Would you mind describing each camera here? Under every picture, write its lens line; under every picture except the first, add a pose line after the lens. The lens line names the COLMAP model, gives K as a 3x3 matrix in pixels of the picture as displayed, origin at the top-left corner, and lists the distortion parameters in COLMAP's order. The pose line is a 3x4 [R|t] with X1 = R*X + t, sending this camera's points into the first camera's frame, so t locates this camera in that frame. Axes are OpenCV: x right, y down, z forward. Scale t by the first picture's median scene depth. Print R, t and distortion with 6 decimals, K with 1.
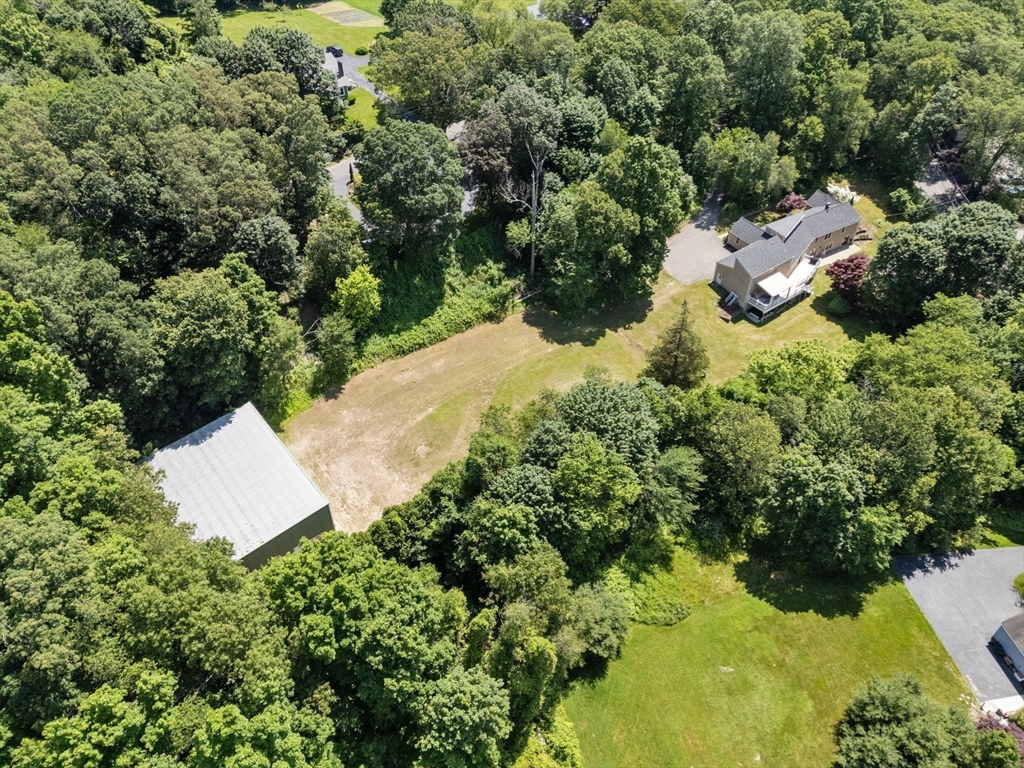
lens RADIAL K [[749.8, 0, 512.0], [0, 749.8, 384.0], [0, 0, 1]] dist [0.066985, -0.055483]
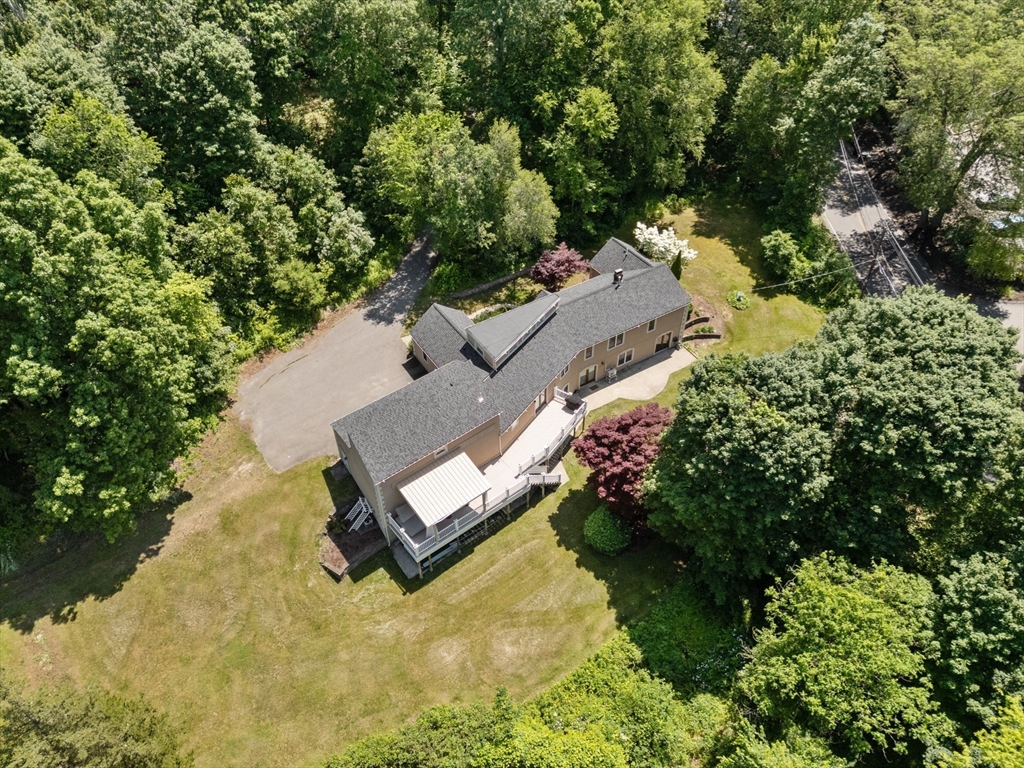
lens RADIAL K [[749.8, 0, 512.0], [0, 749.8, 384.0], [0, 0, 1]] dist [0.066985, -0.055483]
pose [[0.999632, -0.022422, 0.015278, 0.333011], [0.022254, 0.999691, 0.011120, -0.169278], [-0.015523, -0.010776, 0.999821, 0.515568]]
